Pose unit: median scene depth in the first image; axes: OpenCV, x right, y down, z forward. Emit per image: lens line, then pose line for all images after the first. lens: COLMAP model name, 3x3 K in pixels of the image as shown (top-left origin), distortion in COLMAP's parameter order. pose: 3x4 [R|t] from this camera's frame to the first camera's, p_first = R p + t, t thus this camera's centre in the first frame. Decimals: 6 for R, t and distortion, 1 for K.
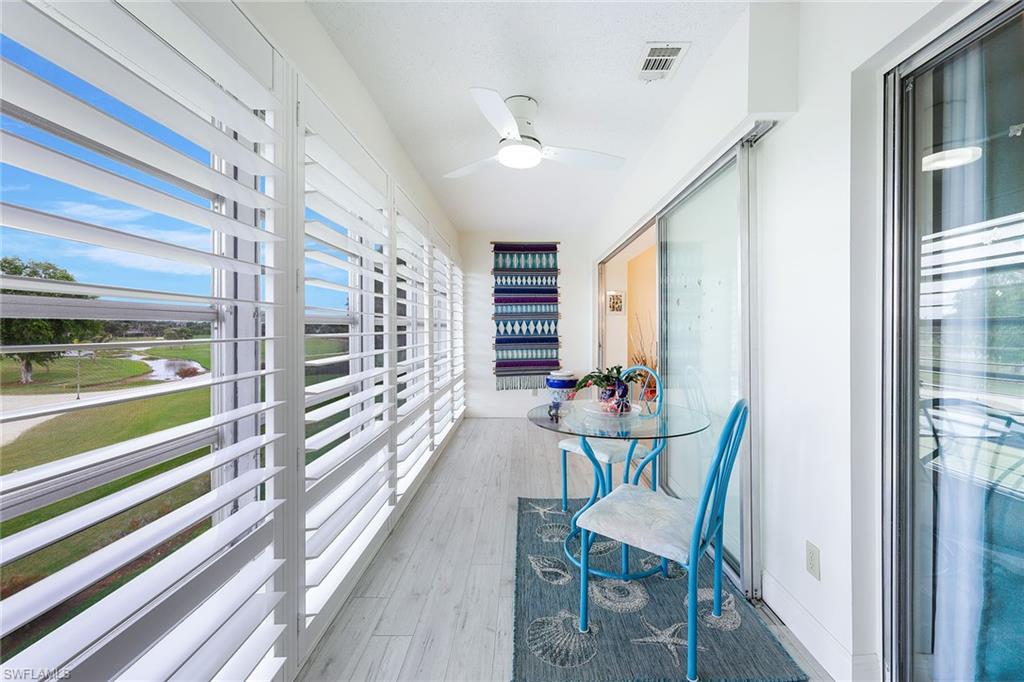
lens RADIAL K [[419.7, 0, 513.0], [0, 419.7, 333.0], [0, 0, 1]] dist [0.000169, 0.000030]
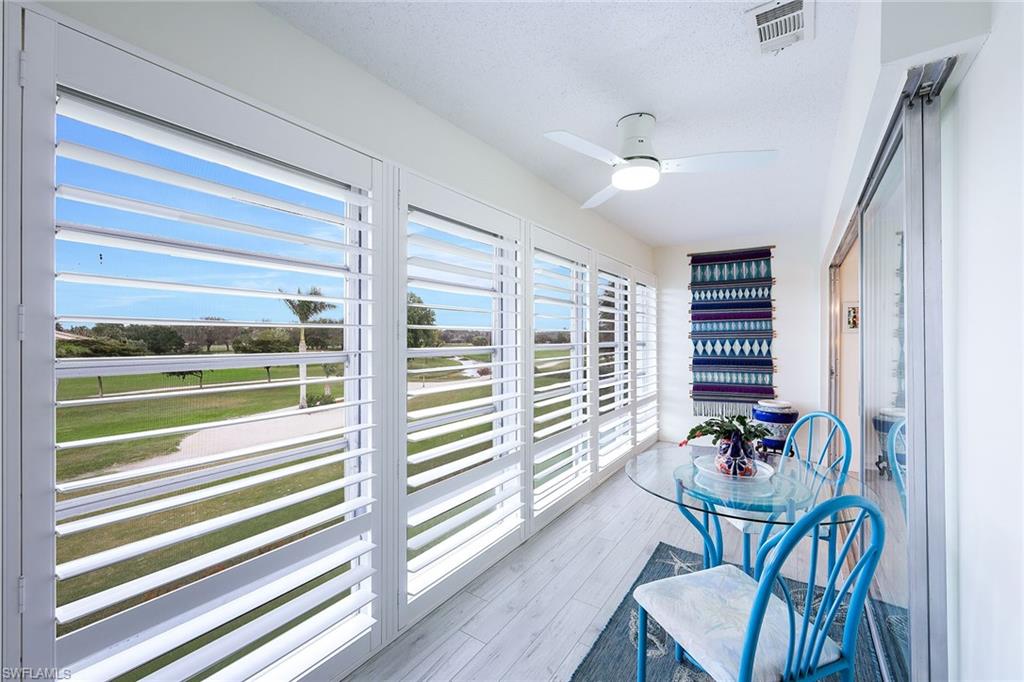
lens RADIAL K [[406.2, 0, 512.0], [0, 406.2, 341.0], [0, 0, 1]] dist [0.001249, 0.000114]
pose [[0.833999, 0.003103, -0.551758, 0.121245], [-0.004532, 0.999989, -0.001227, -0.023804], [0.551748, 0.003524, 0.834004, 0.040862]]
